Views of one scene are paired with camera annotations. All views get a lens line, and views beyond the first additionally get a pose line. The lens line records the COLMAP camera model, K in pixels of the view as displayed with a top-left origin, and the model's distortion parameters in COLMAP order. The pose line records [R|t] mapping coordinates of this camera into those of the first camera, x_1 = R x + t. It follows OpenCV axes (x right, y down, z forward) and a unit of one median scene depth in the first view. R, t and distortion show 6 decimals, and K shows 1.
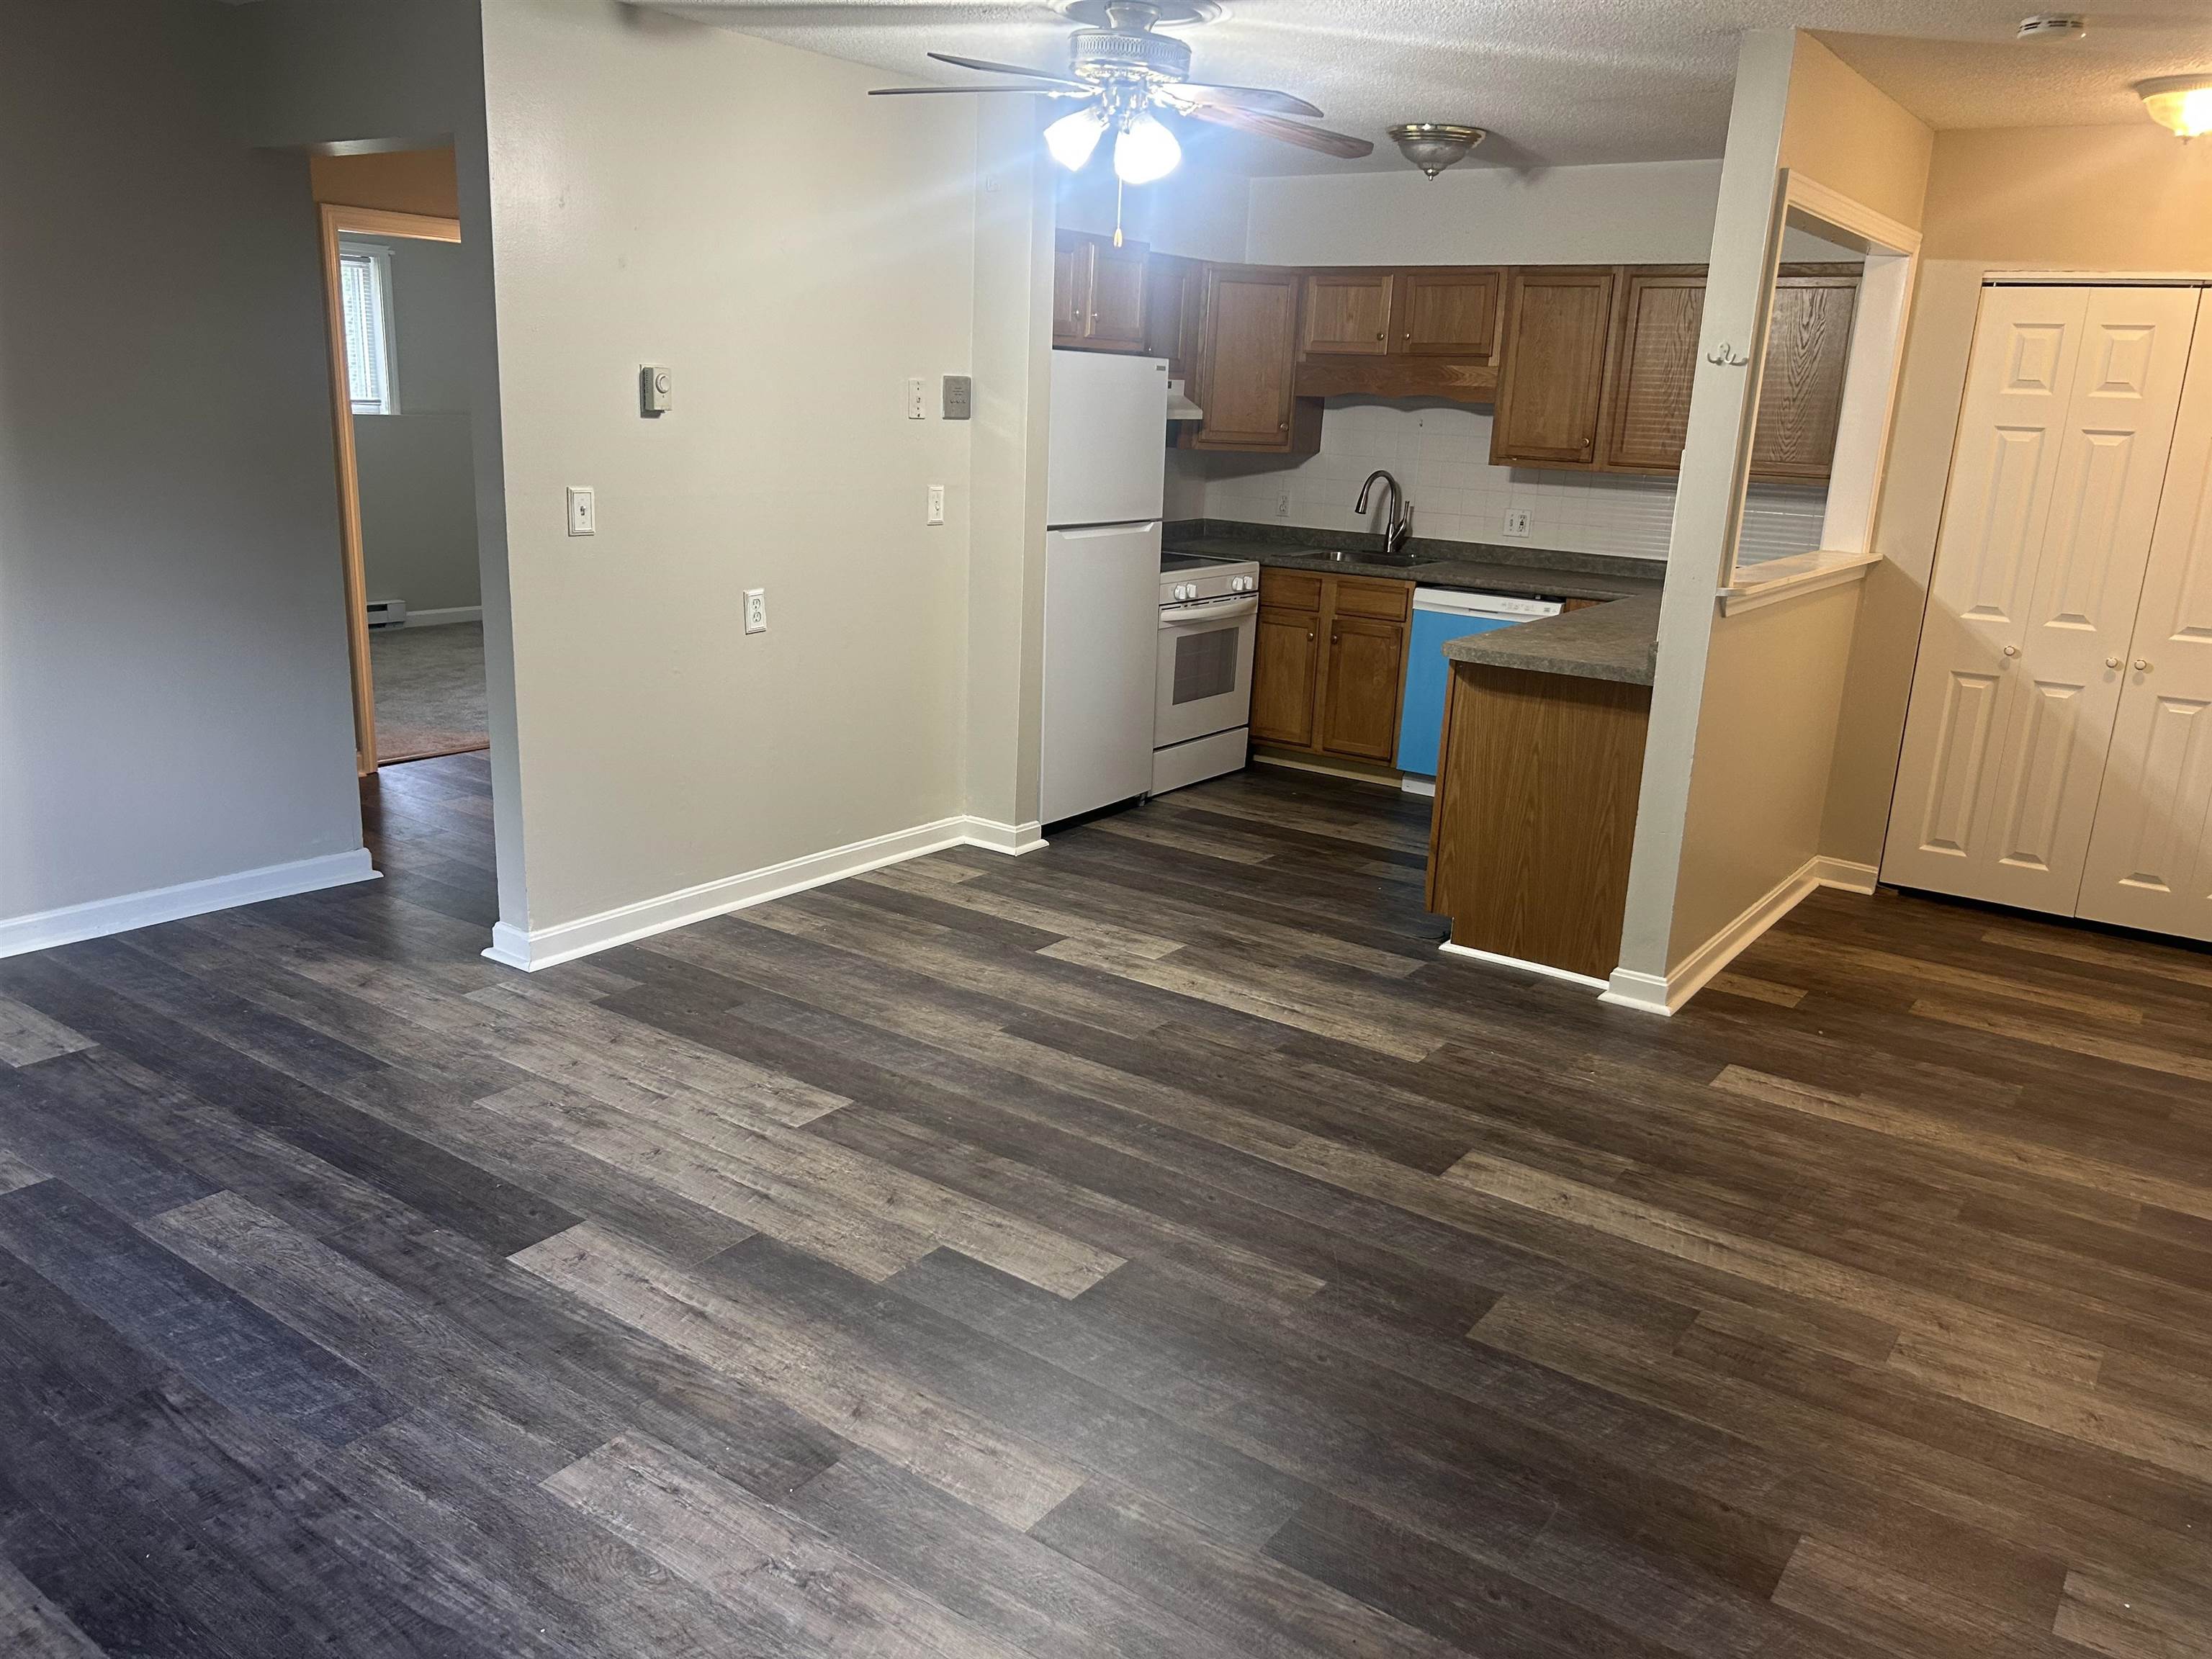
lens RADIAL K [[1680.7, 0, 1106.0], [0, 1680.7, 829.5], [0, 0, 1]] dist [0.024984, -0.004093]
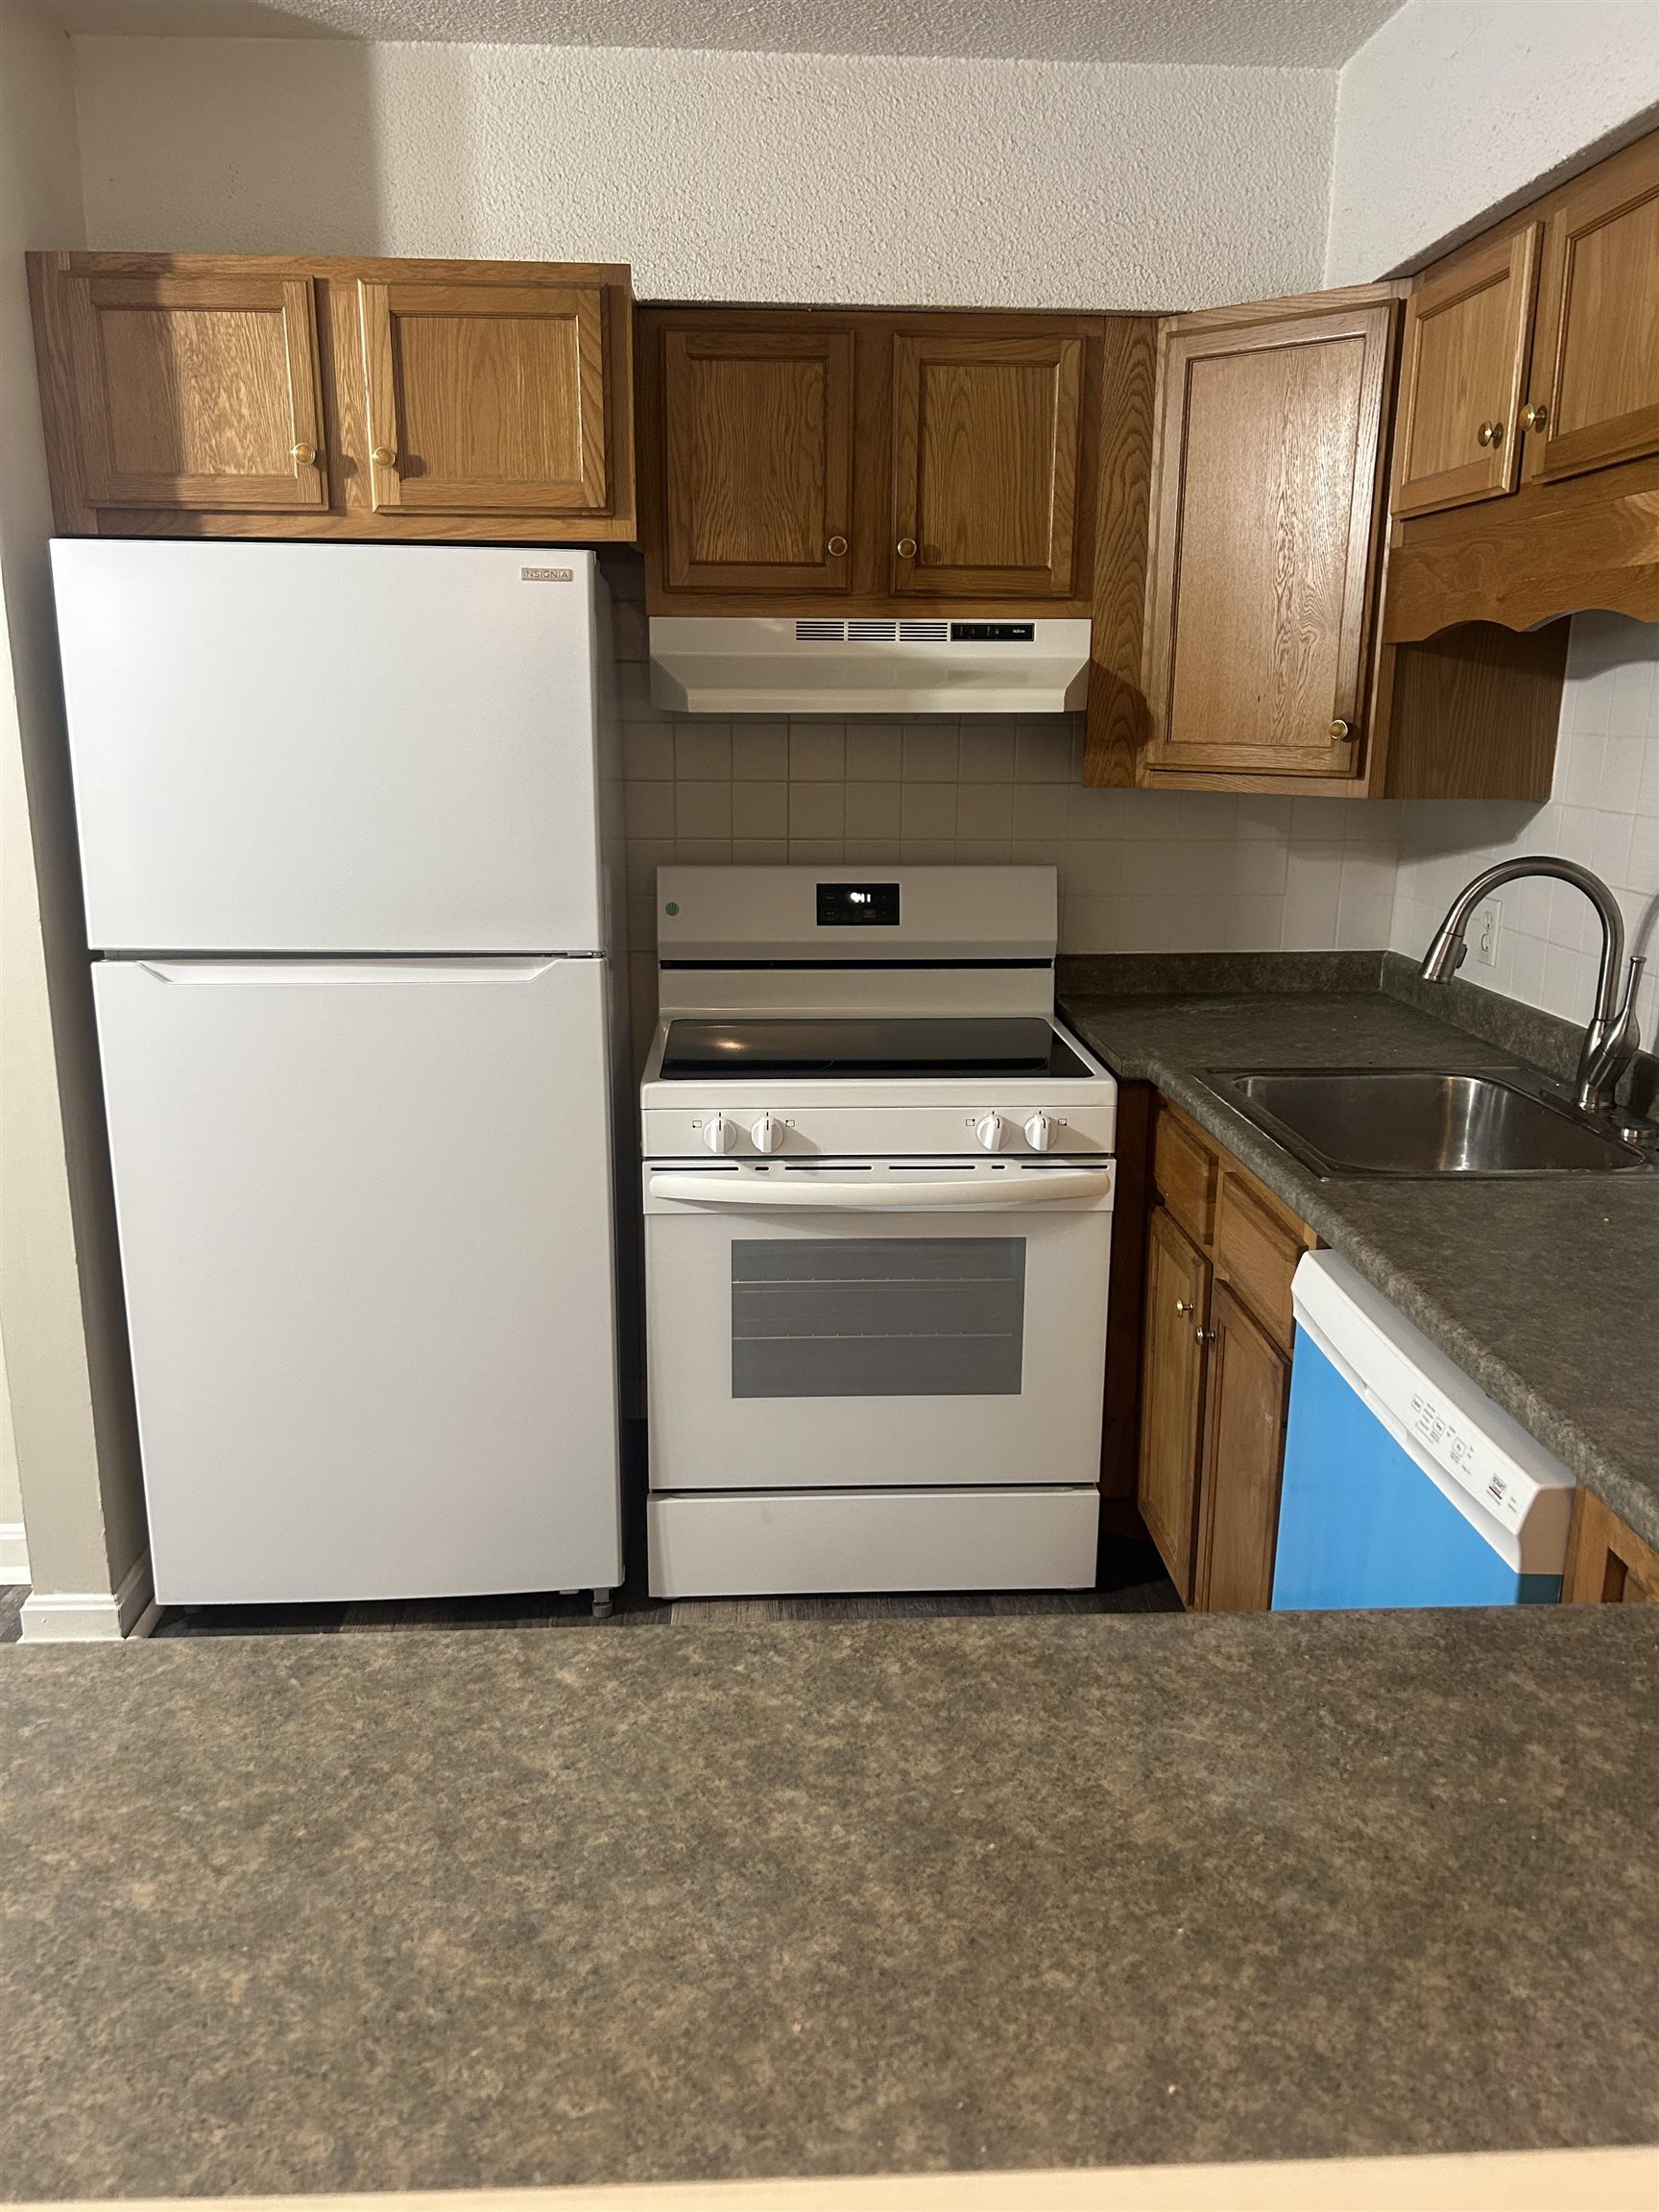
lens RADIAL K [[1680.7, 0, 829.5], [0, 1680.7, 1106.0], [0, 0, 1]] dist [0.024984, -0.004093]
pose [[0.612615, 0.148725, -0.776262, 0.345517], [-0.181882, 0.982306, 0.044663, -0.157925], [0.769169, 0.113827, 0.628826, 0.707200]]
